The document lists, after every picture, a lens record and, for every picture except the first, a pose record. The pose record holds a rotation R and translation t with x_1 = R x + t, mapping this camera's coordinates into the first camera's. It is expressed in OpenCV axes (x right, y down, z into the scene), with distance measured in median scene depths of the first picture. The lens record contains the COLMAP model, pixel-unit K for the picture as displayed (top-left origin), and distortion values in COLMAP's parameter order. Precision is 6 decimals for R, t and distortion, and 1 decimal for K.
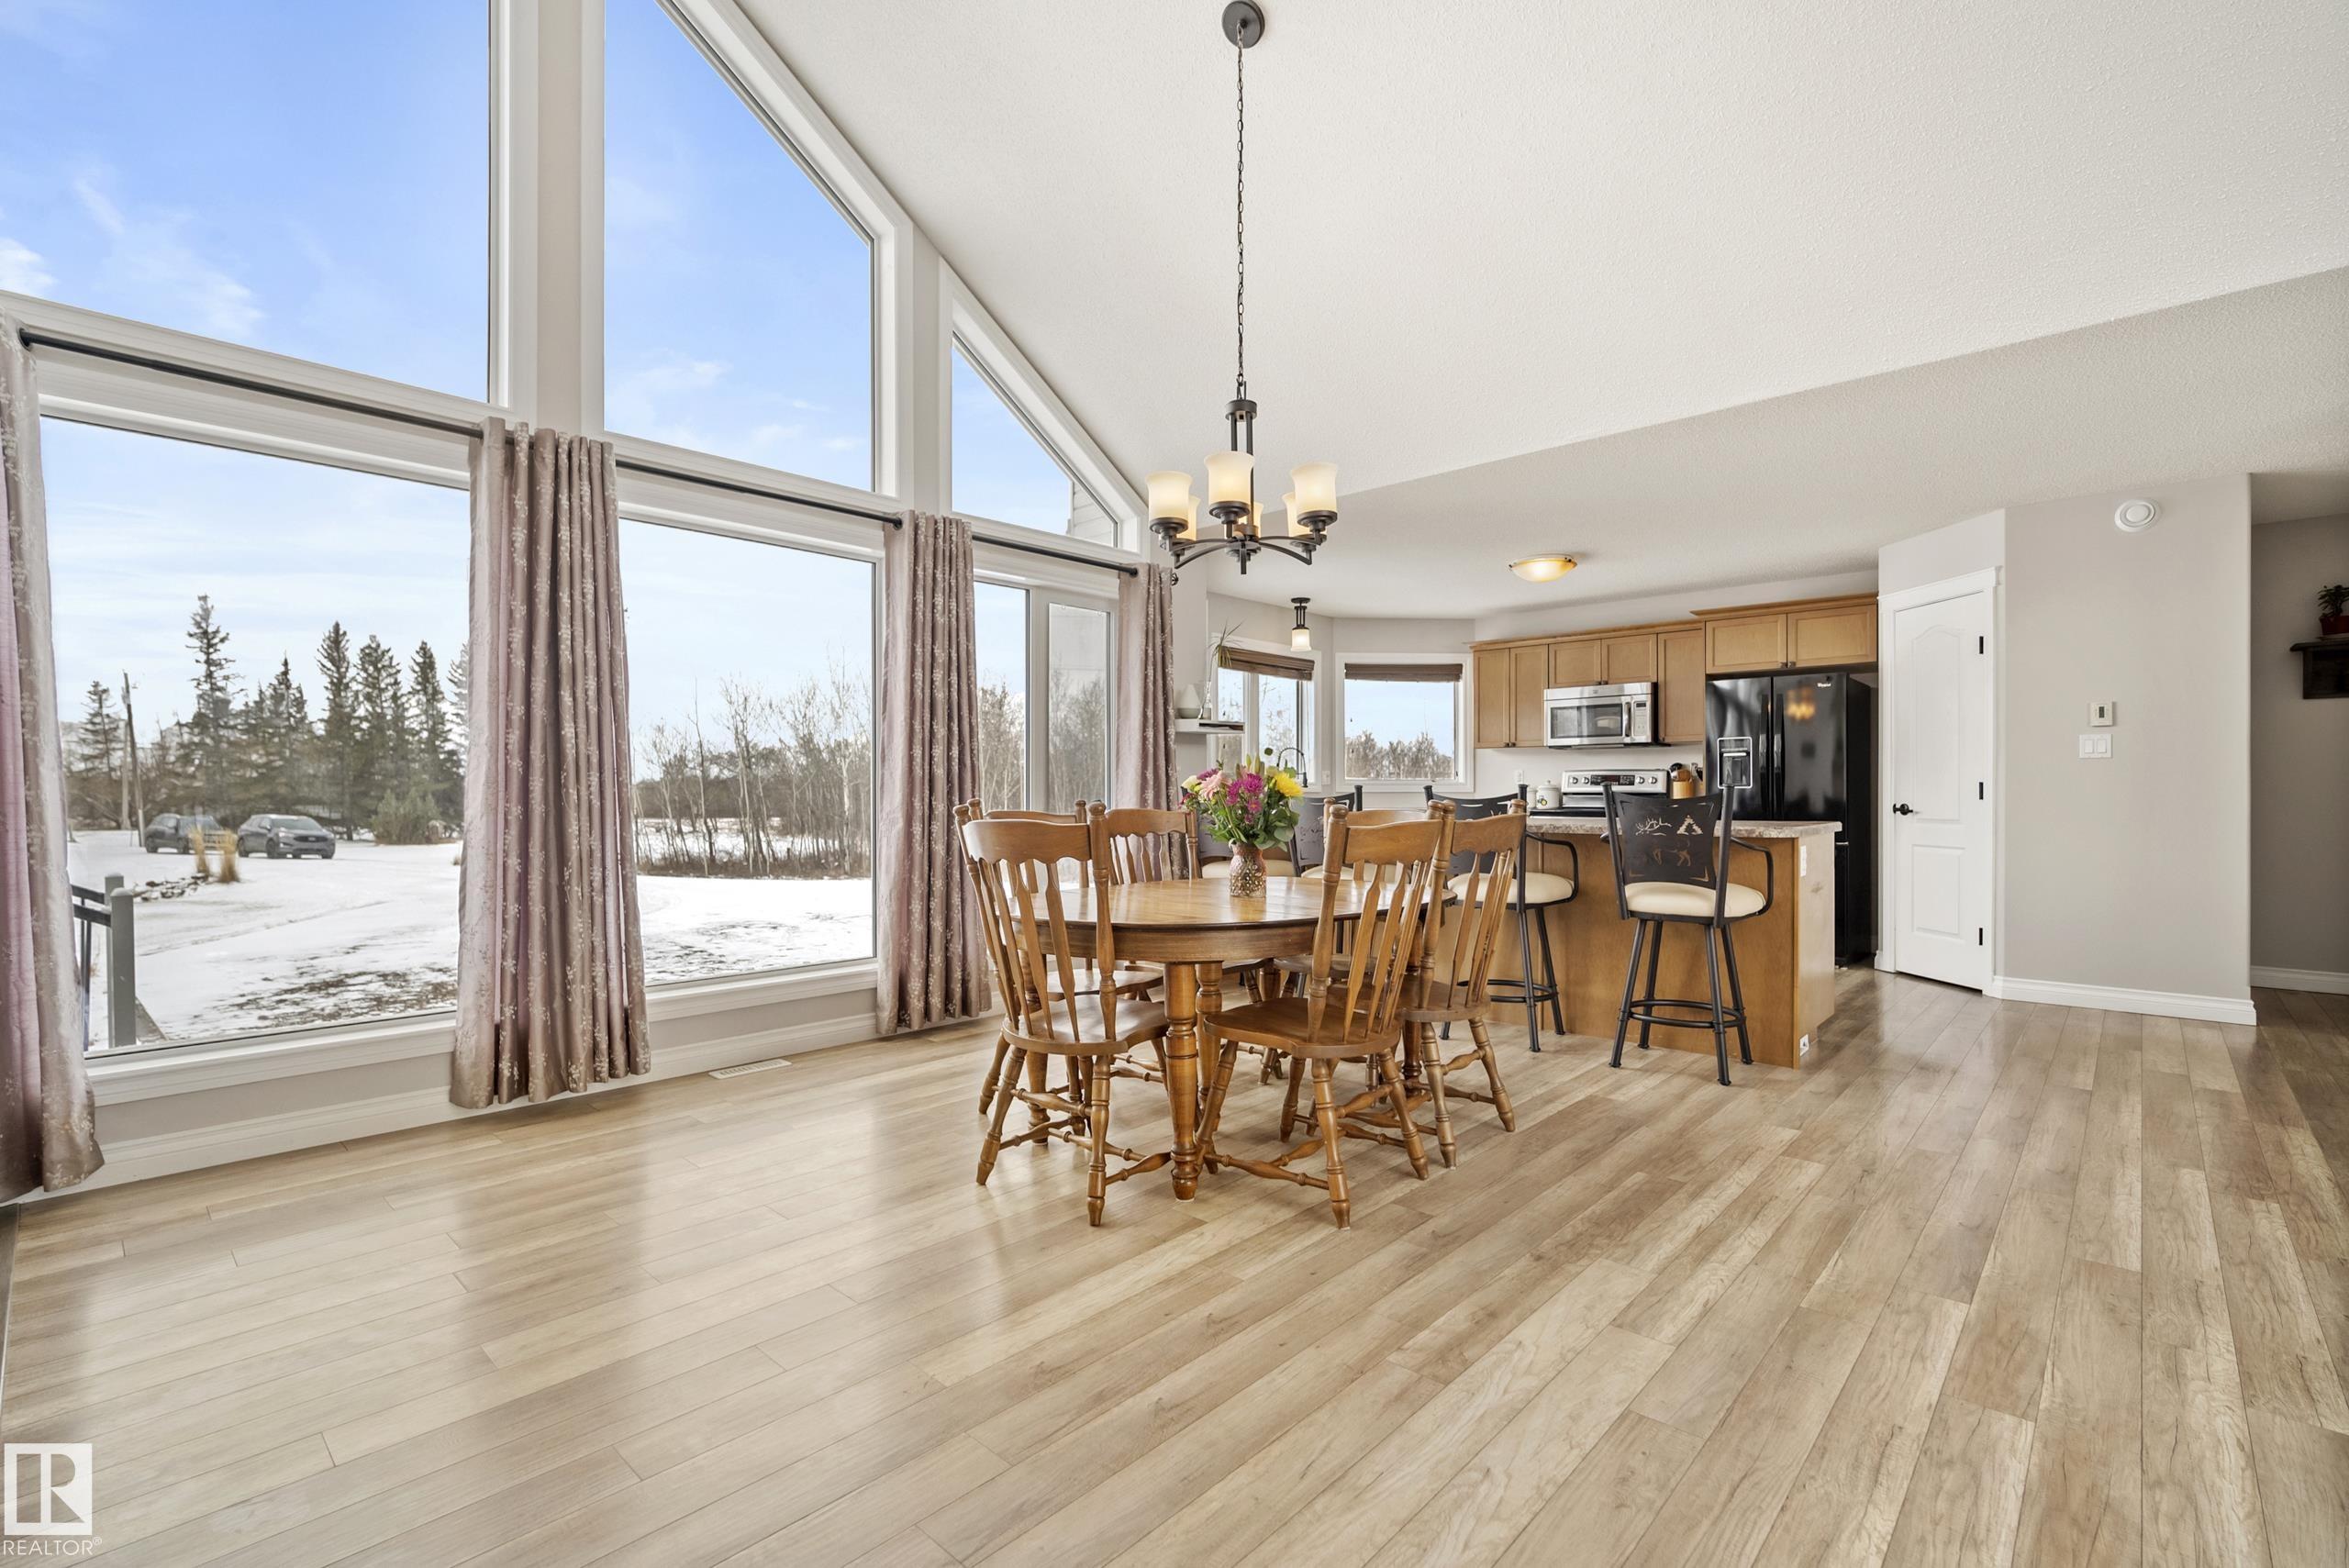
lens RADIAL K [[1046.5, 0, 1170.9], [0, 1046.5, 801.1], [0, 0, 1]] dist [-0.013408, 0.003466]
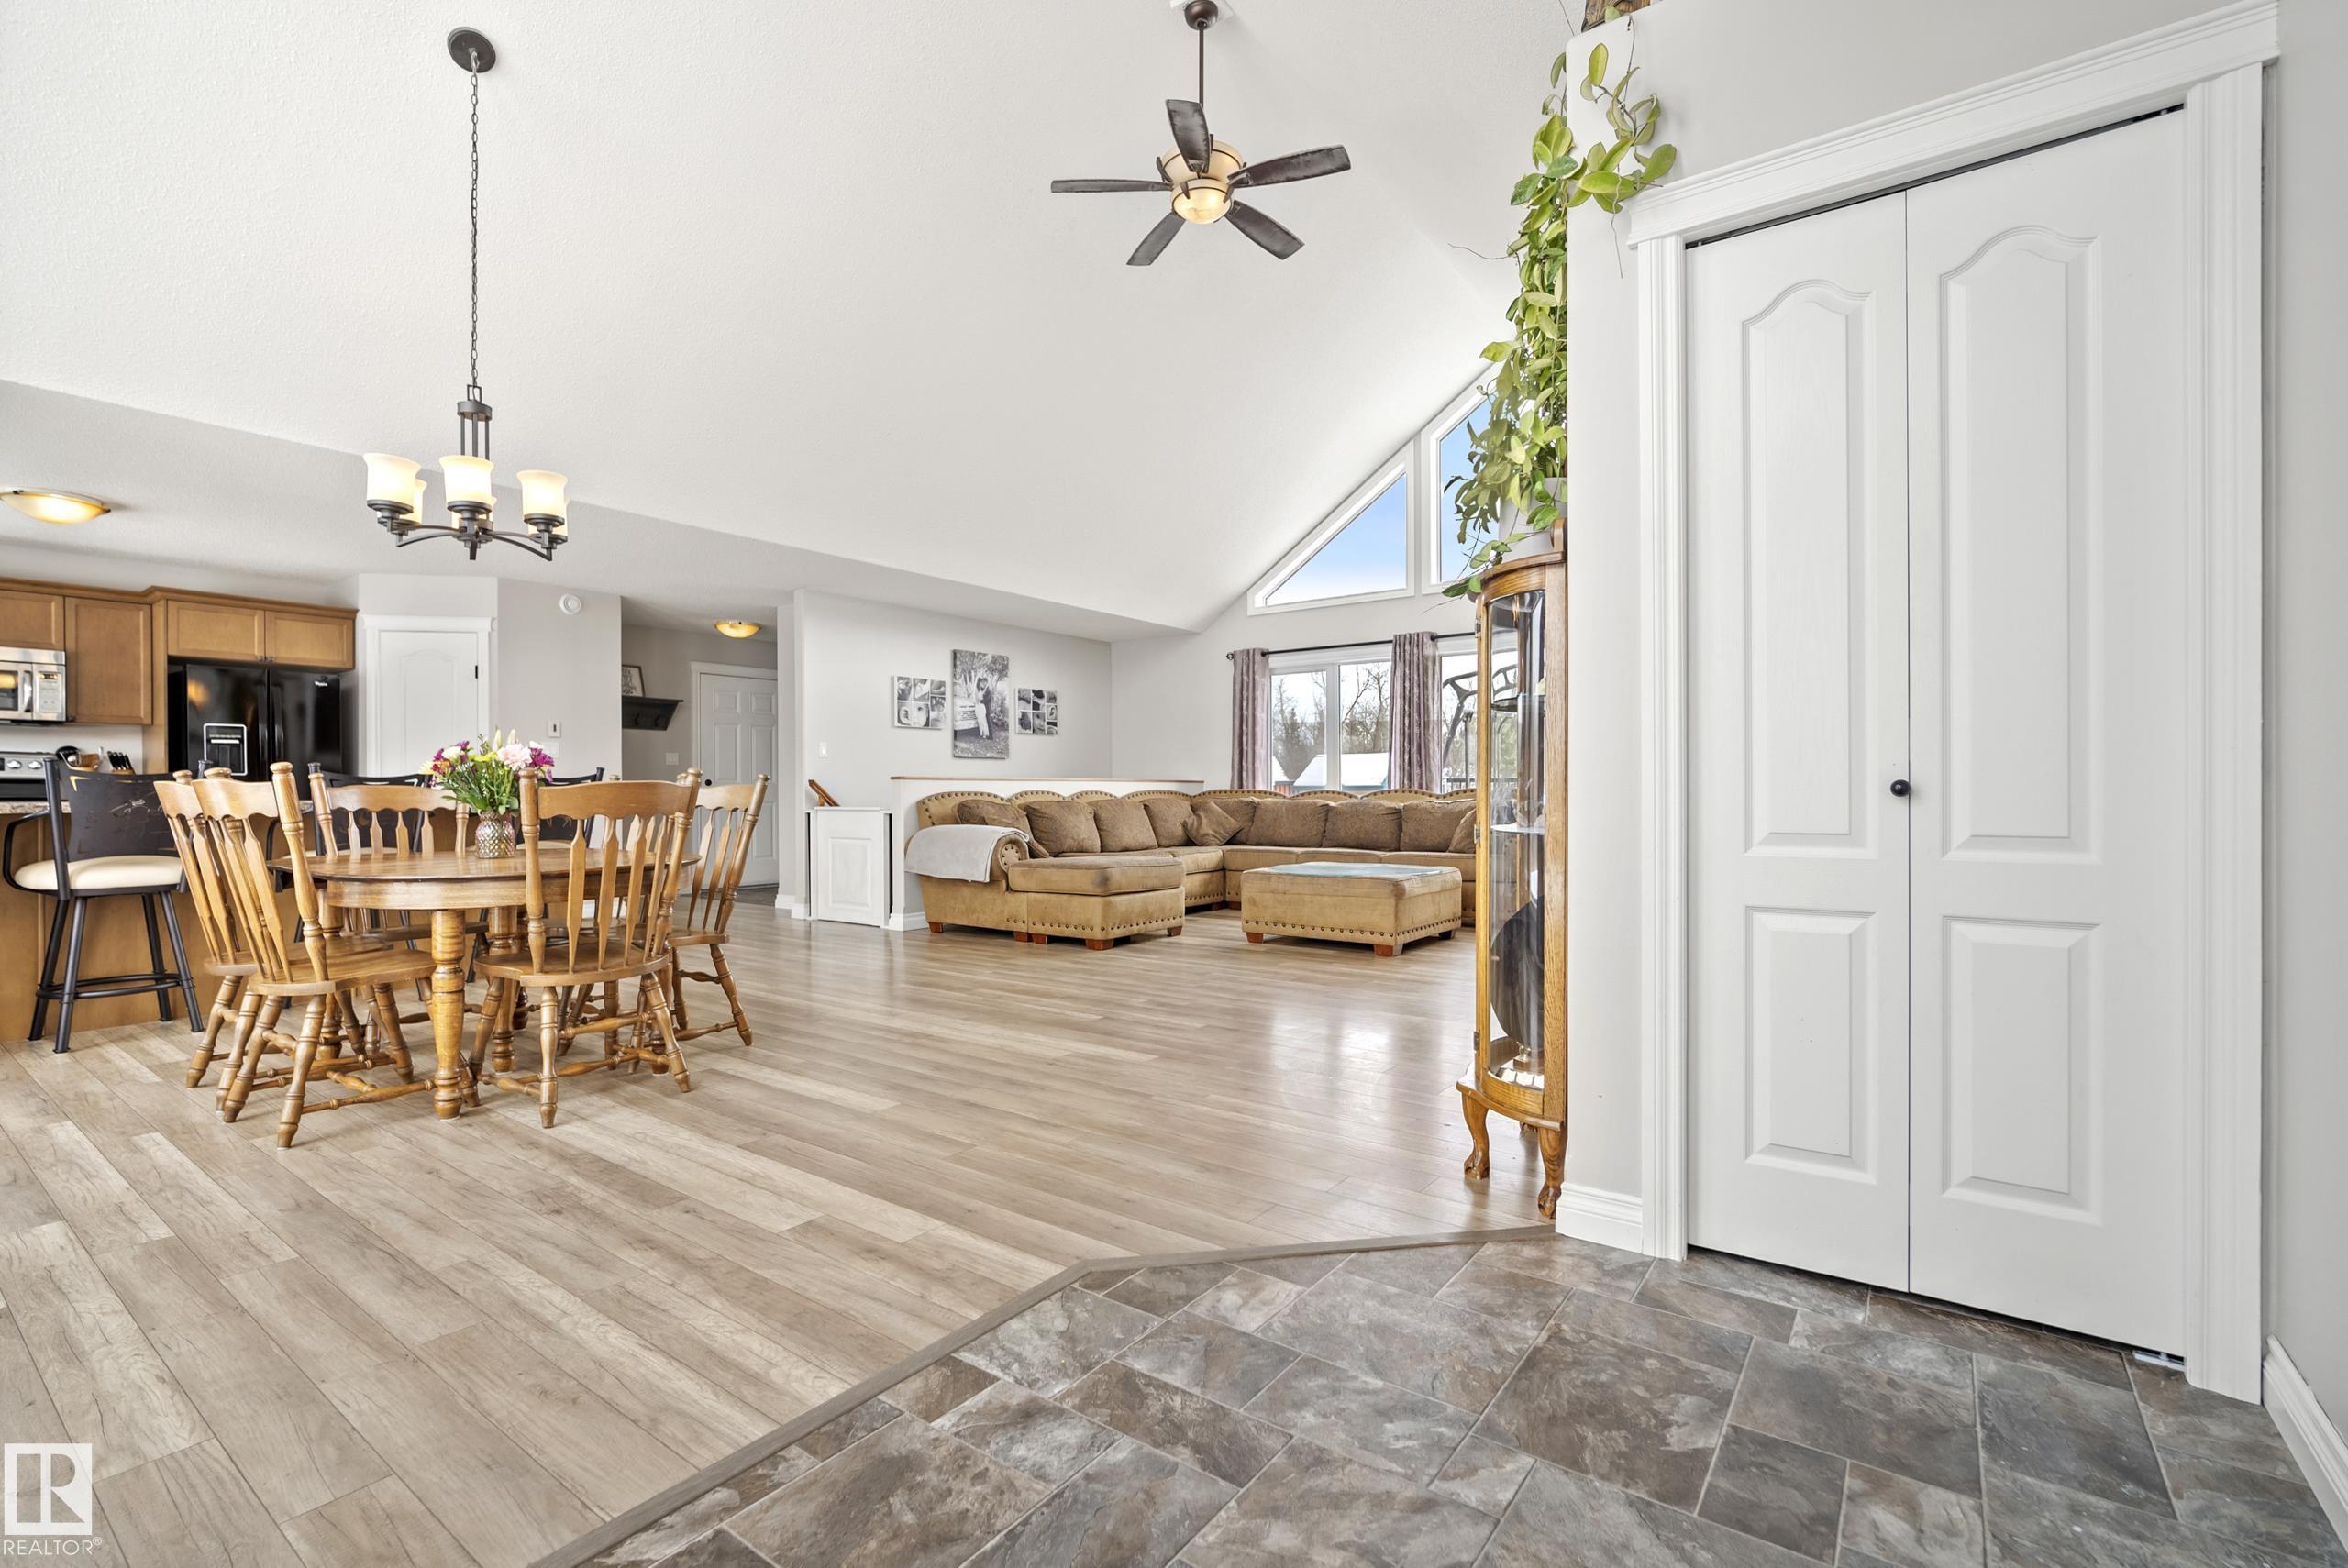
lens RADIAL K [[1045.9, 0, 1173.9], [0, 1045.9, 792.9], [0, 0, 1]] dist [-0.013408, 0.003466]
pose [[-0.119790, 0.001851, 0.992797, -0.604438], [0.010684, 0.999943, -0.000576, 0.016377], [-0.992742, 0.010538, -0.119803, 0.229598]]
